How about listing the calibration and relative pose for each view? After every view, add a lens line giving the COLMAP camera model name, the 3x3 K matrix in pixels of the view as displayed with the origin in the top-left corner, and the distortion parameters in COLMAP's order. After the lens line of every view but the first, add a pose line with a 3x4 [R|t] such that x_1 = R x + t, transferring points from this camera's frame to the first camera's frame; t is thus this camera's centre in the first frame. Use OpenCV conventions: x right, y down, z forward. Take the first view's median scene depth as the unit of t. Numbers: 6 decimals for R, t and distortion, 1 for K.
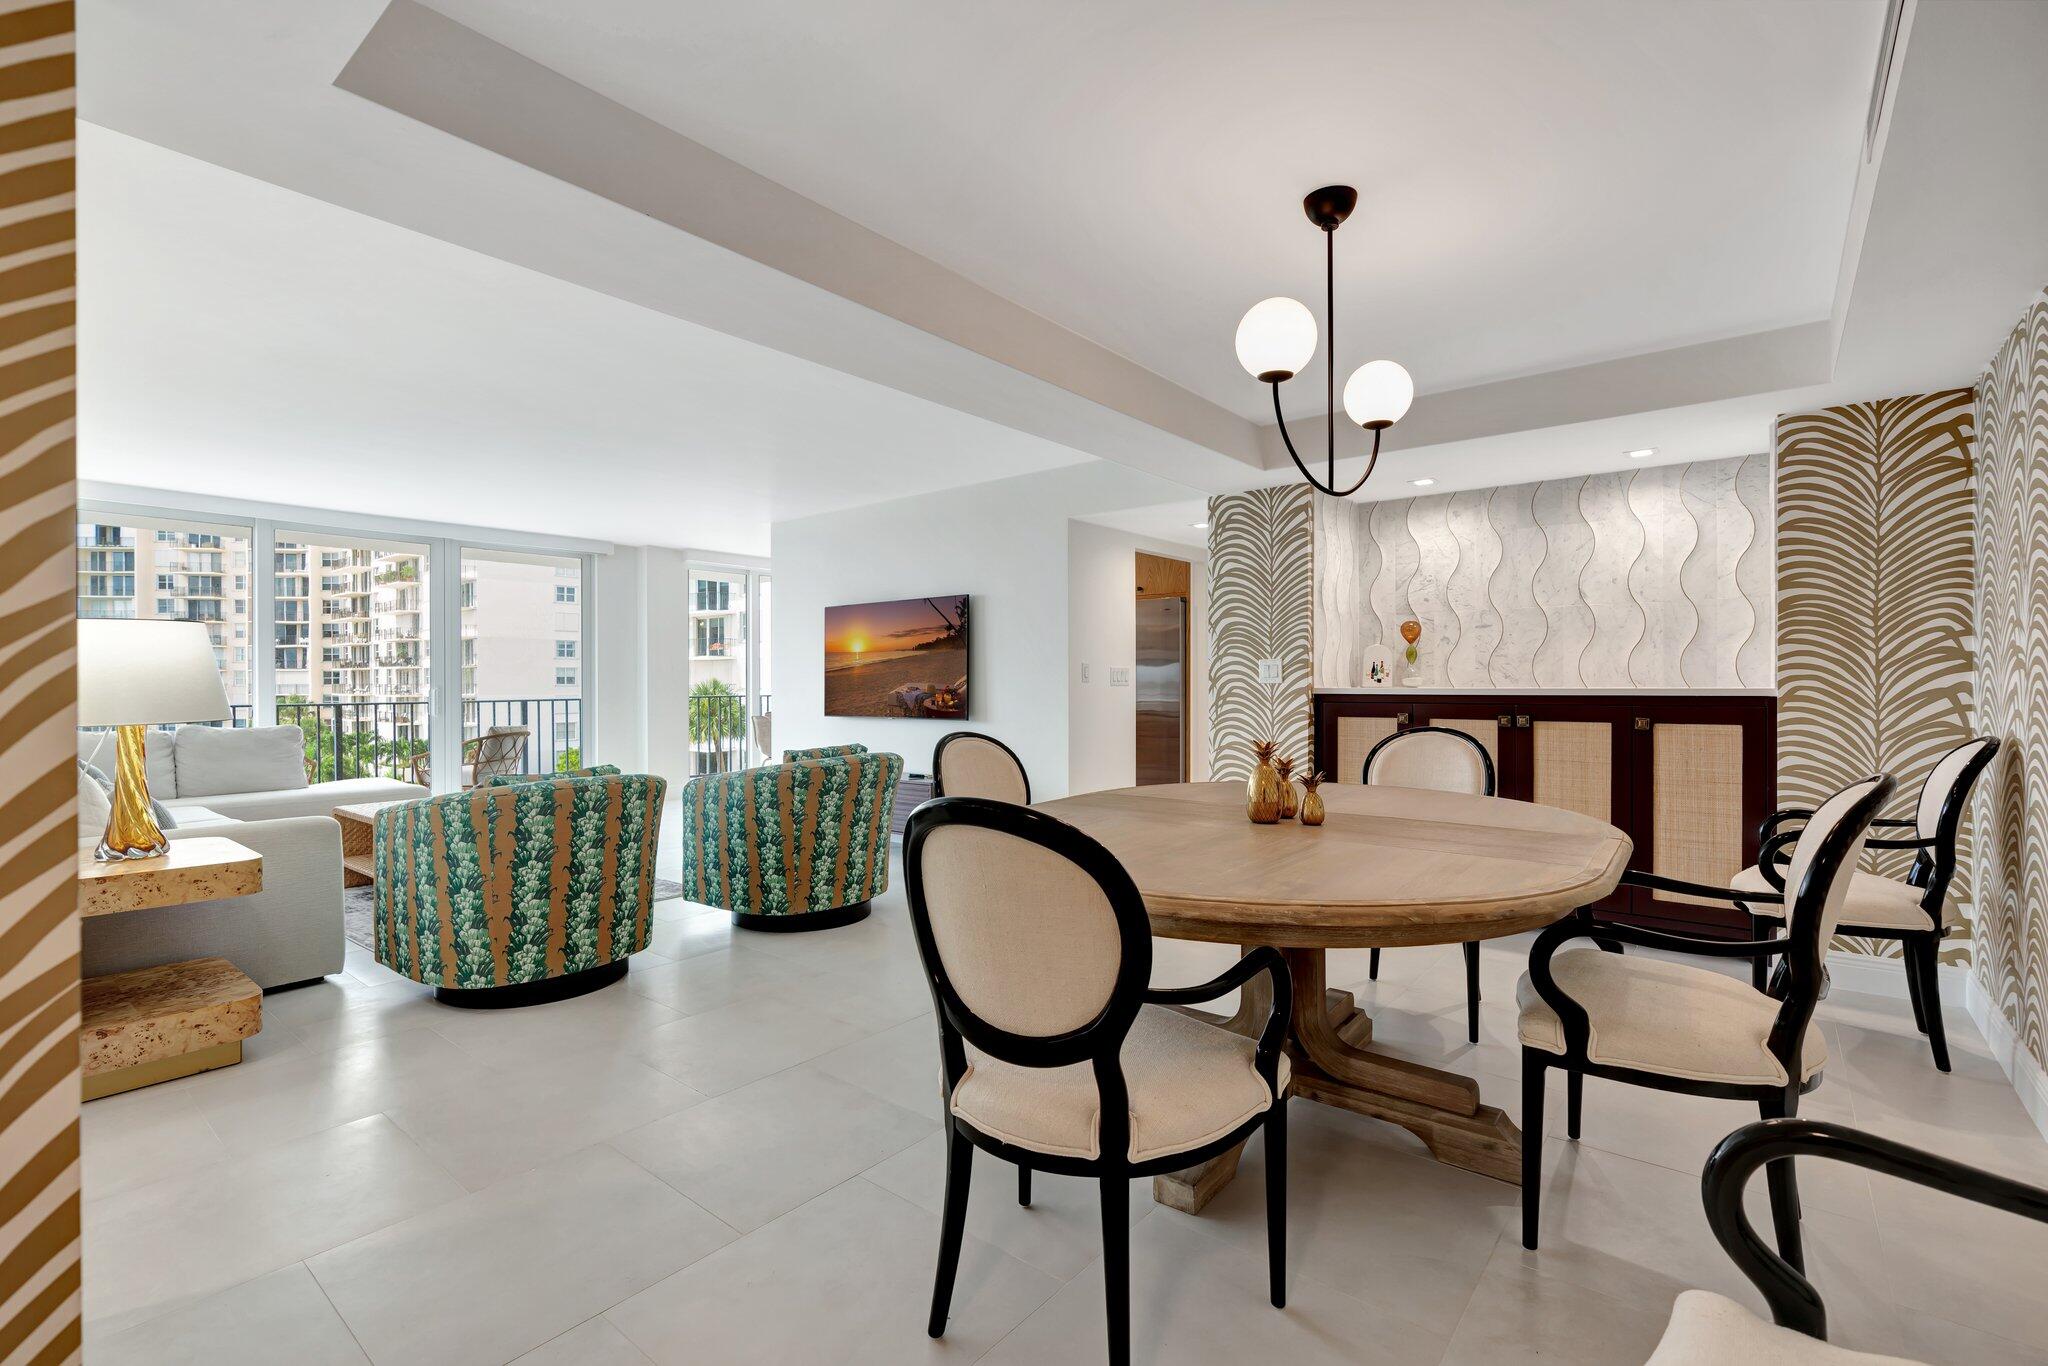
lens RADIAL K [[924.5, 0, 1023.1], [0, 924.5, 692.0], [0, 0, 1]] dist [-0.009458, 0.006109]
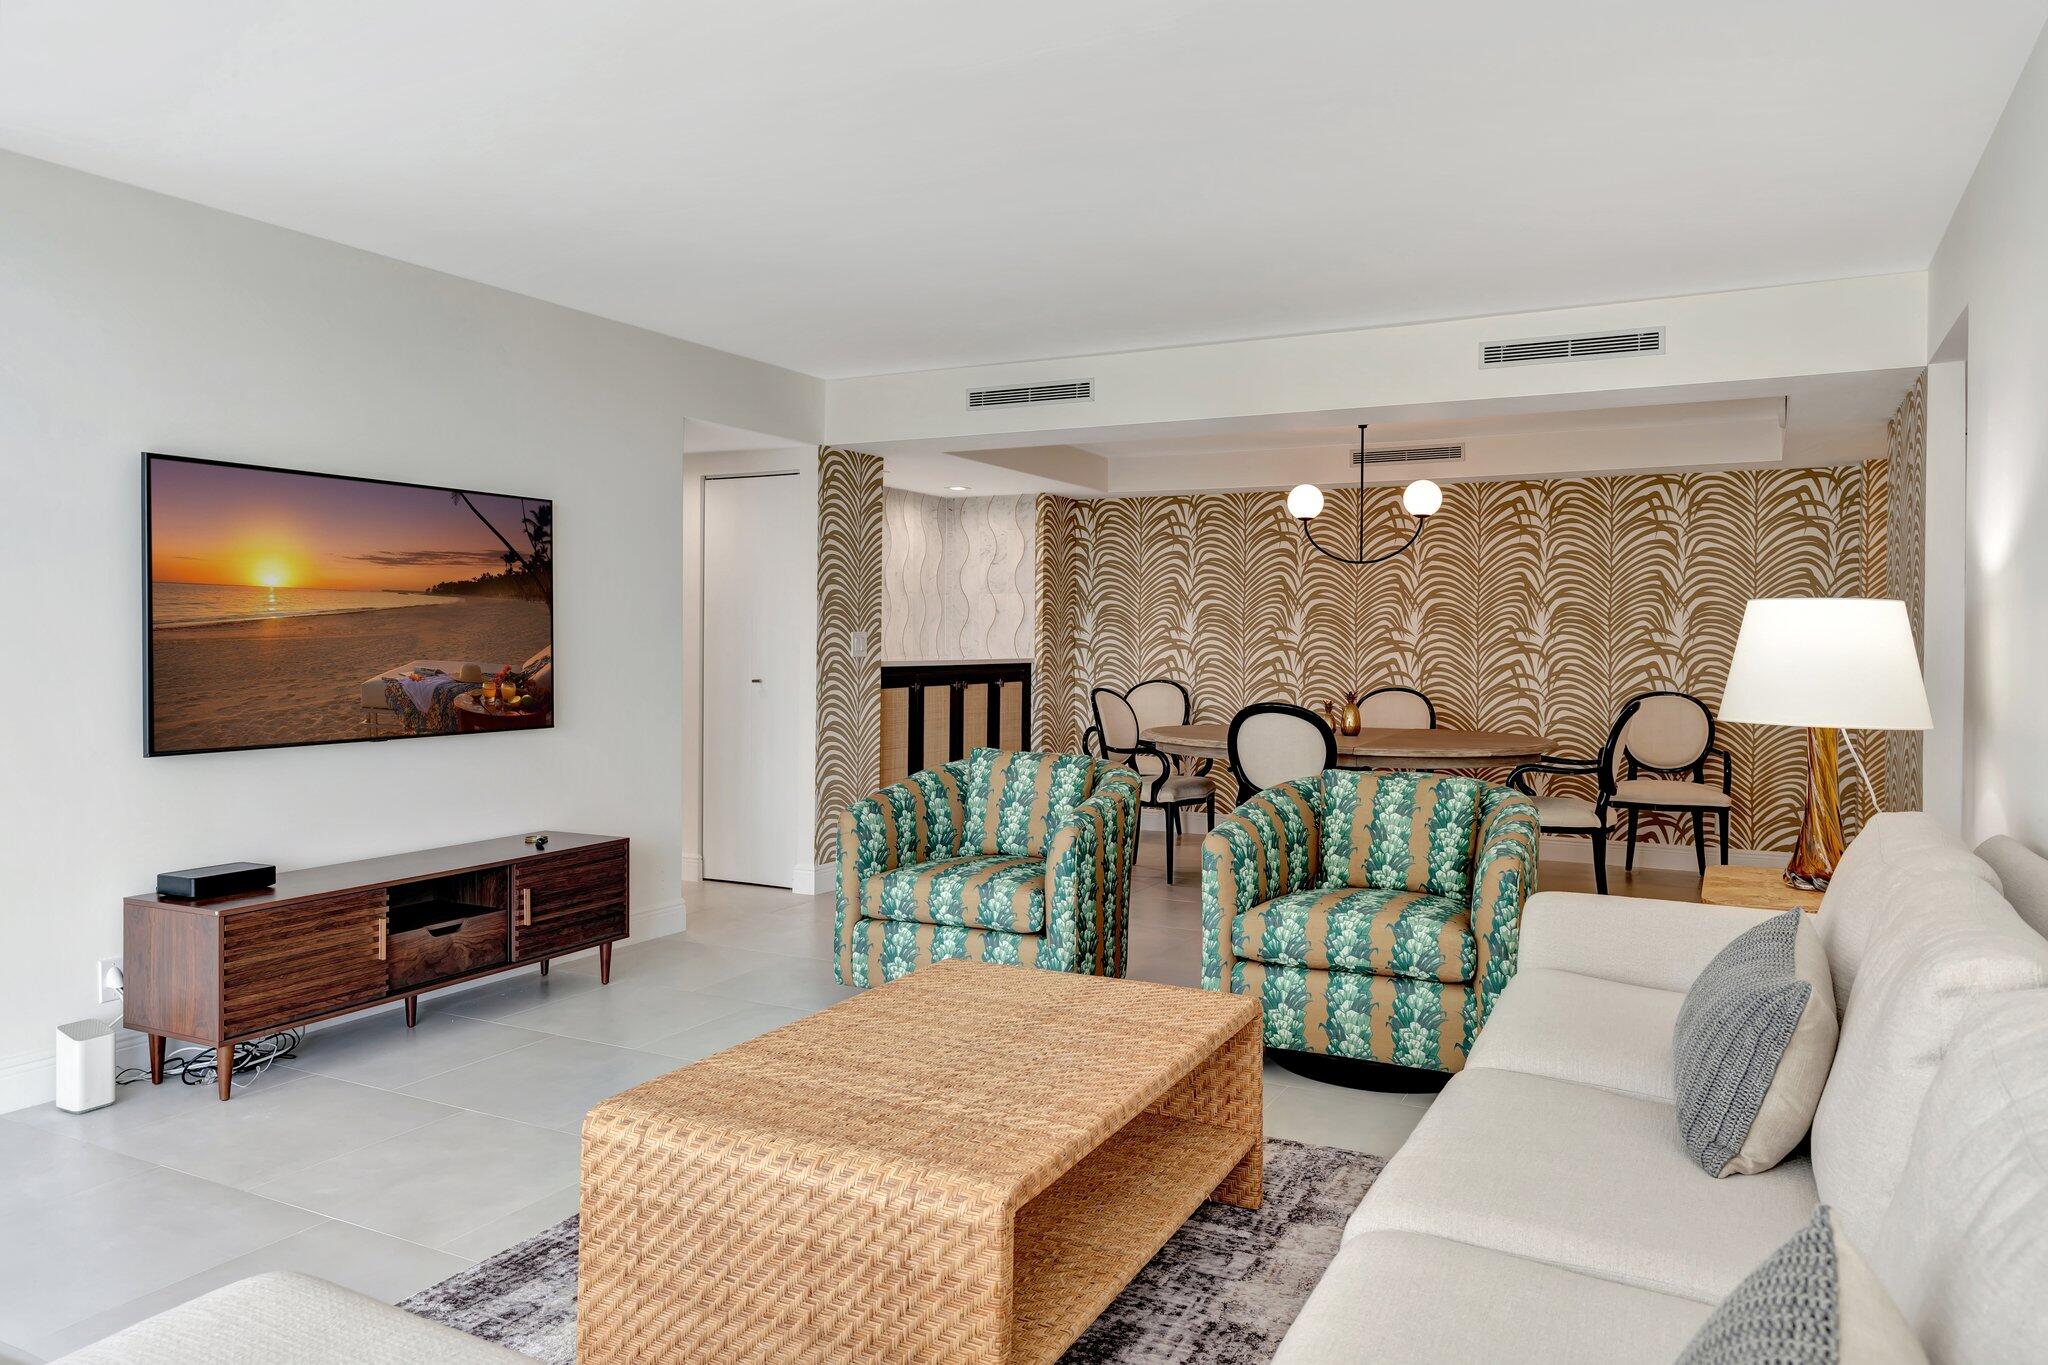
lens RADIAL K [[1391.3, 0, 989.9], [0, 1391.3, 647.8], [0, 0, 1]] dist [-0.008991, 0.024283]
pose [[-0.184960, -0.005035, 0.982733, -0.675155], [0.003467, 0.999977, 0.005776, -0.015455], [-0.982740, 0.004475, -0.184939, 0.648728]]
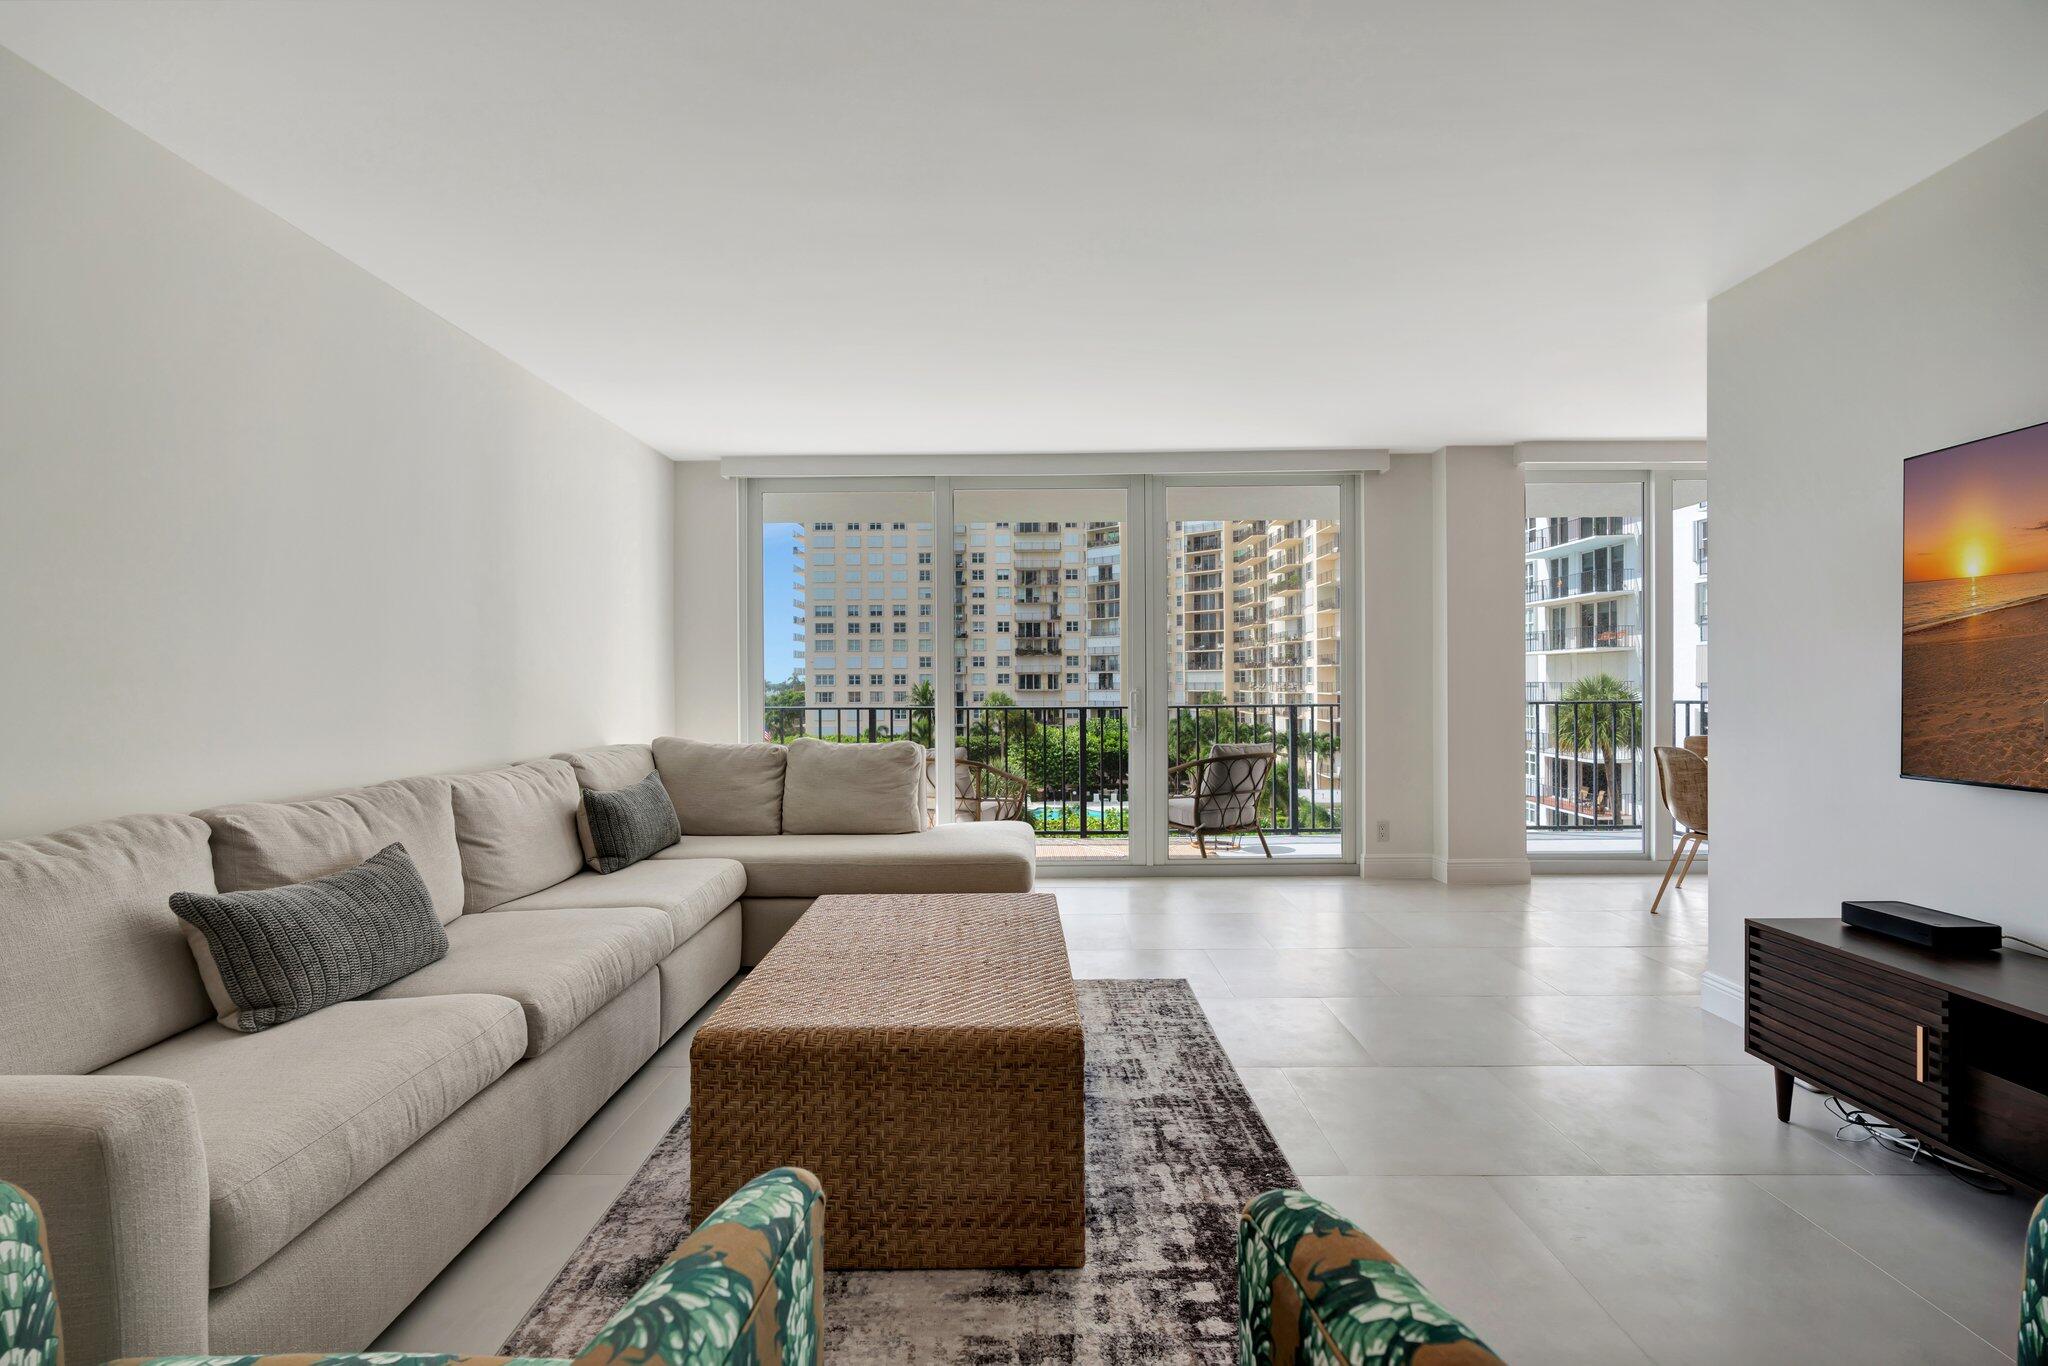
lens RADIAL K [[924.5, 0, 1028.8], [0, 924.5, 681.0], [0, 0, 1]] dist [-0.009458, 0.006109]
pose [[0.634879, -0.004972, -0.772595, -0.128204], [-0.001719, 0.999968, -0.007848, -0.004694], [0.772609, 0.006311, 0.634850, 0.441358]]
